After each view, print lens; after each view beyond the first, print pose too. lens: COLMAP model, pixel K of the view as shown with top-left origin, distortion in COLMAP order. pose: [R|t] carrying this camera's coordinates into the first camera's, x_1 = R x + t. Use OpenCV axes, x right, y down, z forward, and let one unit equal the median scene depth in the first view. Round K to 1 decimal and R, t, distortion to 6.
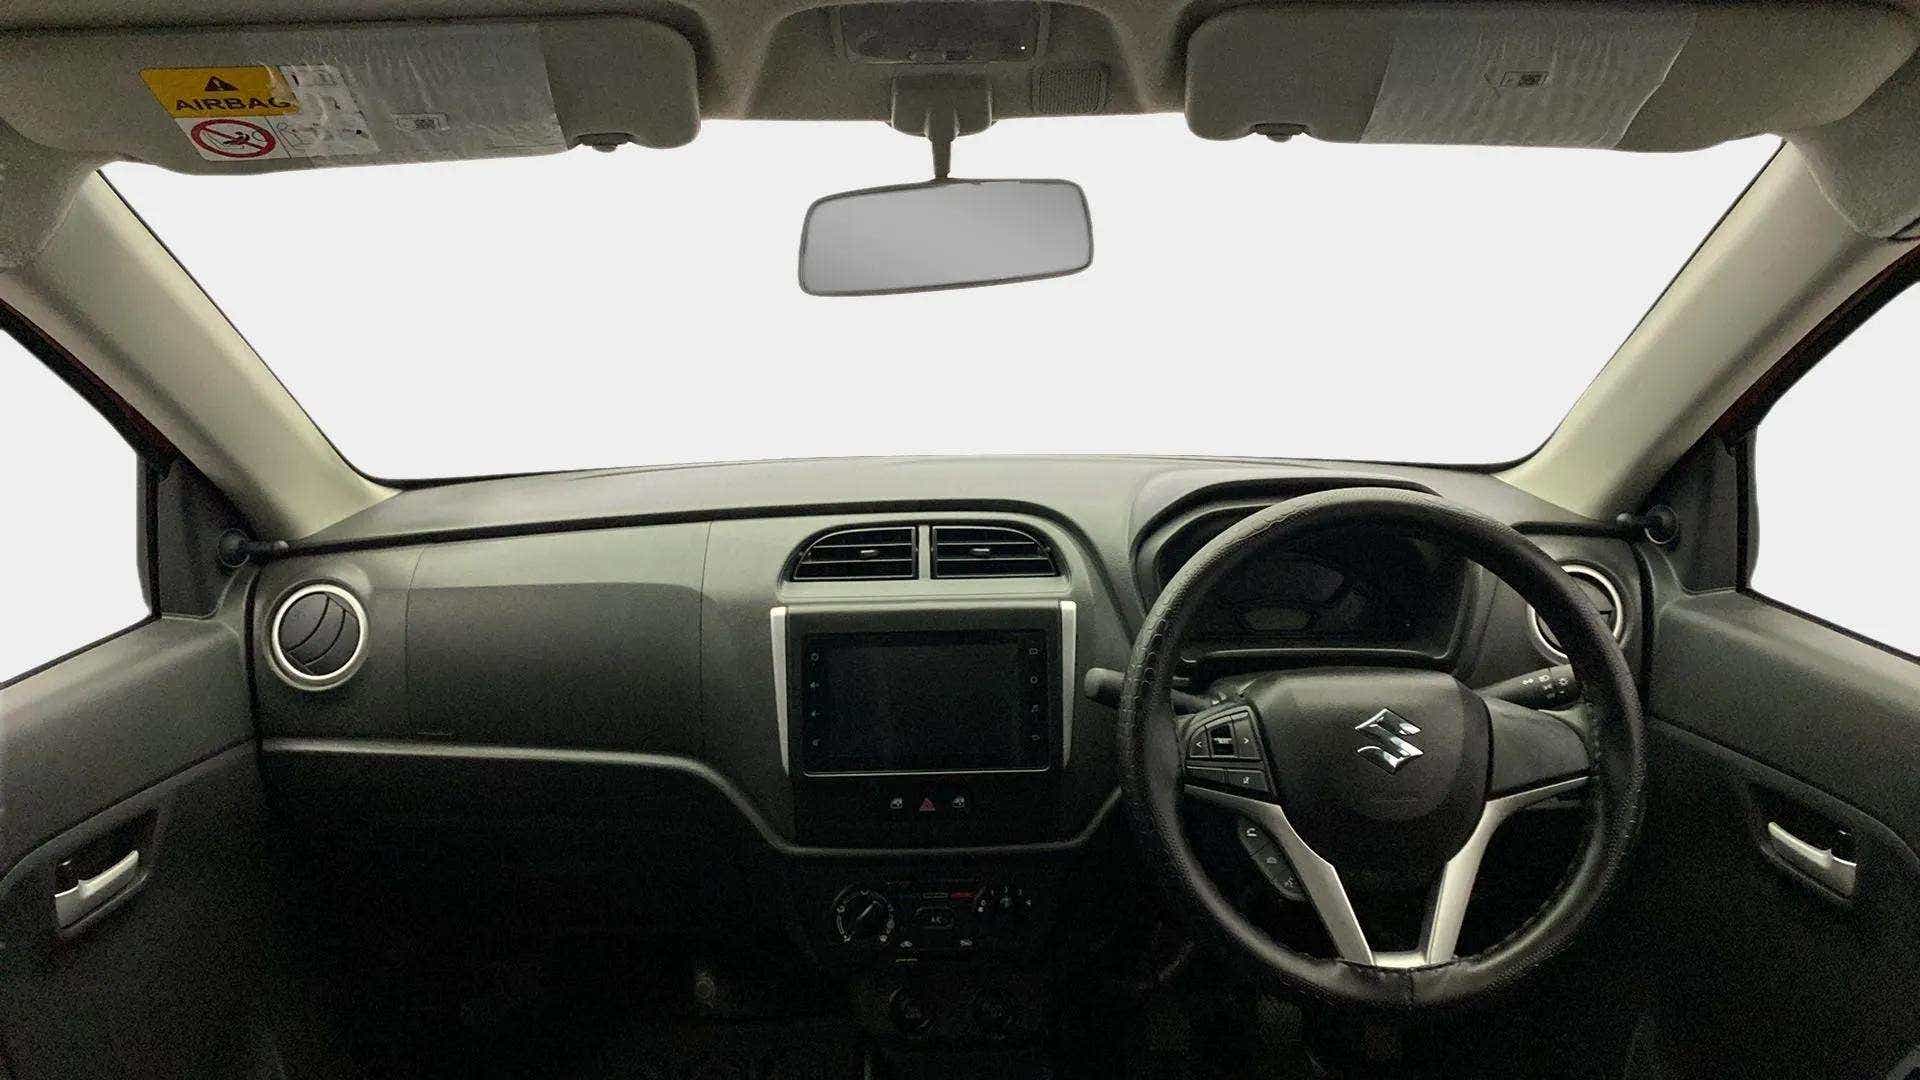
lens RADIAL K [[1398.4, 0, 946.4], [0, 1398.4, 472.0], [0, 0, 1]] dist [0.022932, -0.047647]
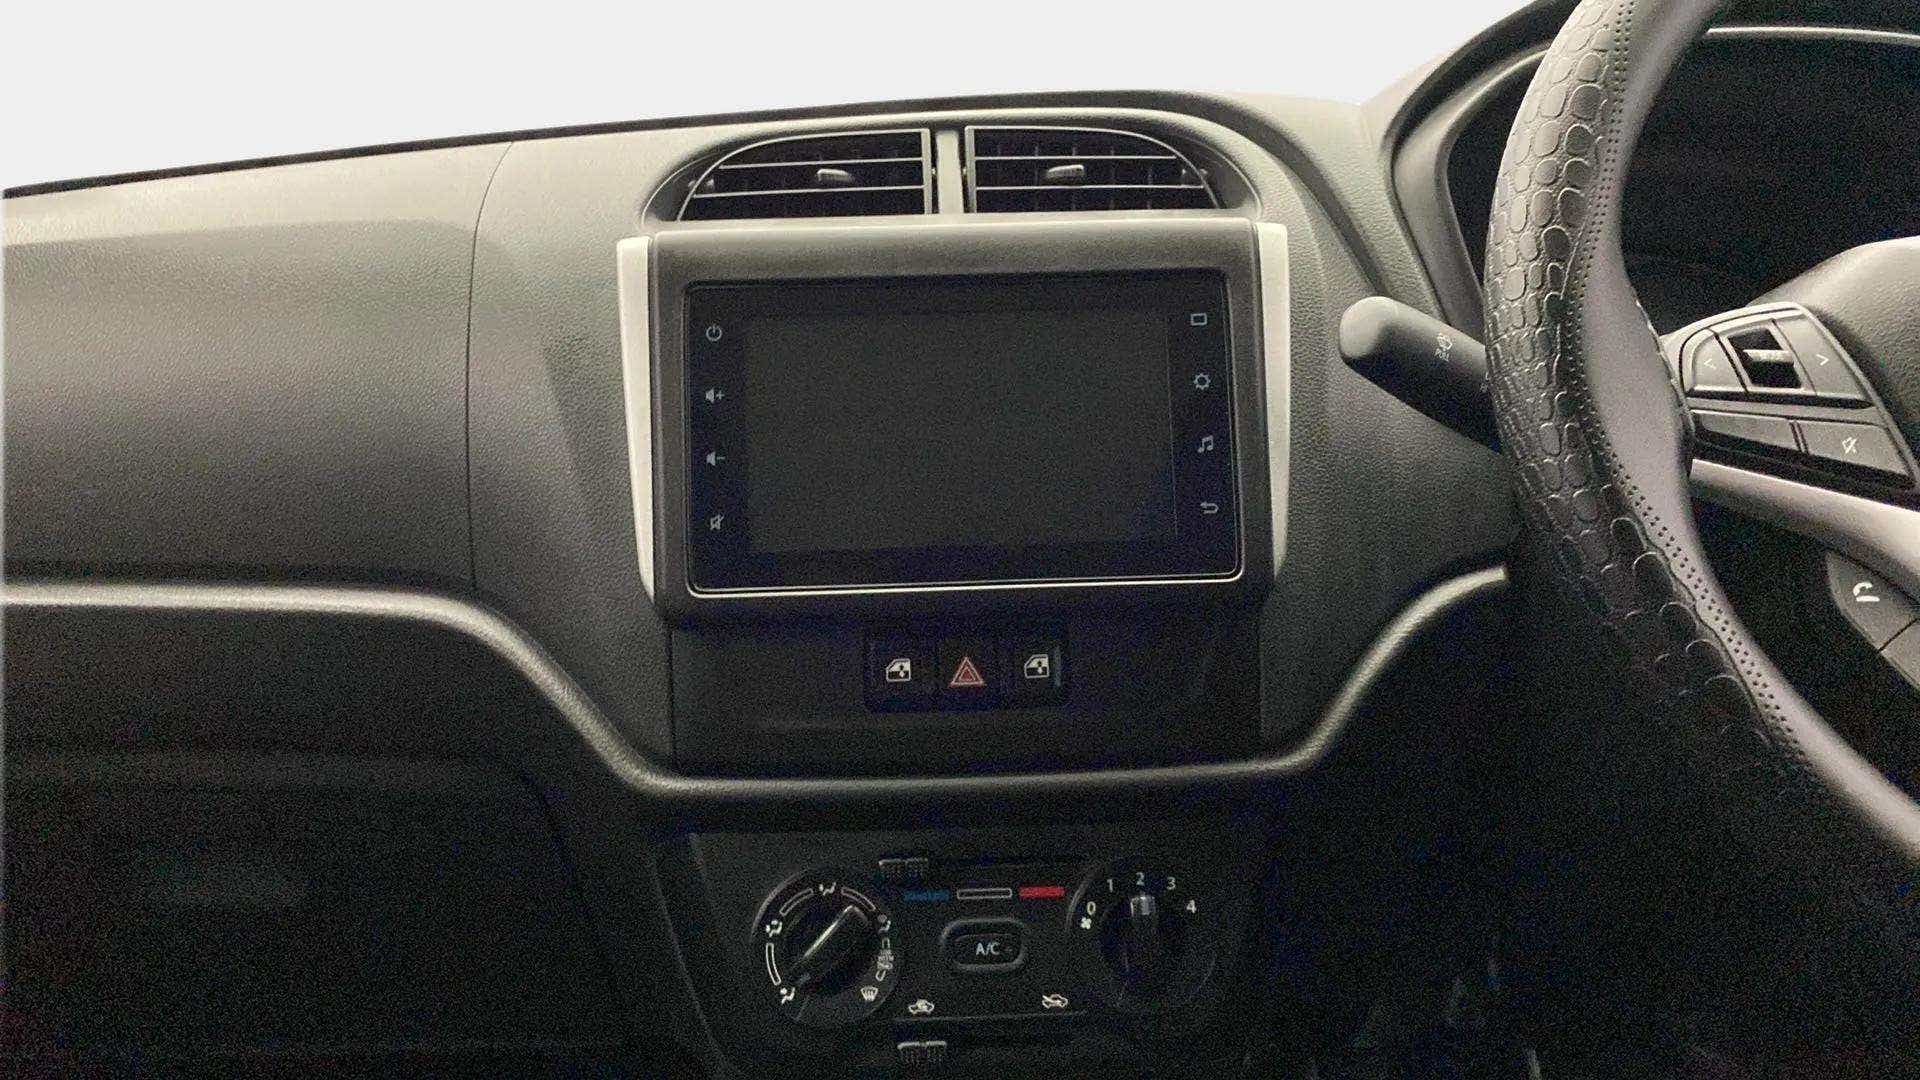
lens RADIAL K [[1419.1, 0, 953.3], [0, 1419.1, 511.4], [0, 0, 1]] dist [0.031326, -0.053387]
pose [[0.999483, -0.009231, 0.030813, -0.031908], [0.012893, 0.992590, -0.120827, 0.243044], [-0.029469, 0.121162, 0.992195, 0.548951]]
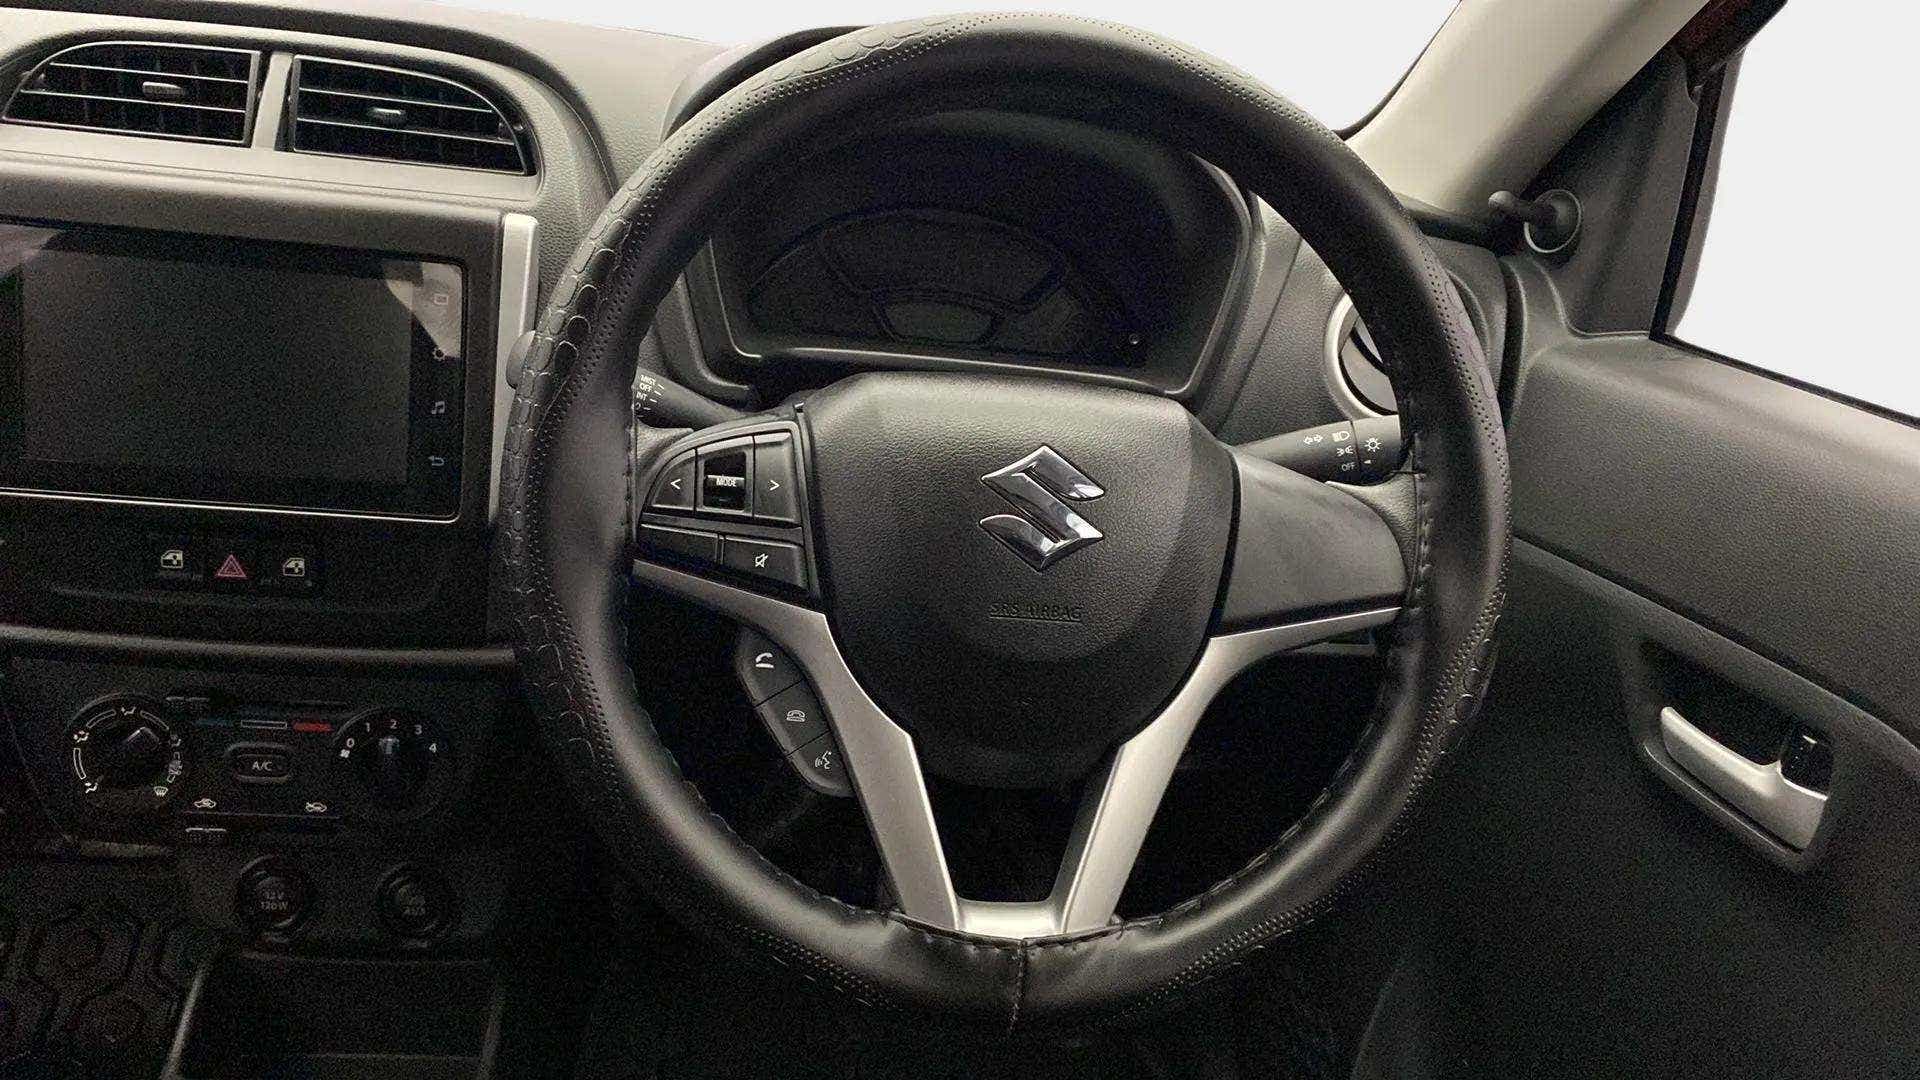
lens RADIAL K [[1419.1, 0, 960.2], [0, 1419.1, 516.6], [0, 0, 1]] dist [0.031326, -0.053387]
pose [[0.982956, 0.088181, 0.161313, 0.173841], [-0.114436, 0.980218, 0.161484, 0.098545], [-0.143882, -0.177192, 0.973602, 0.429942]]
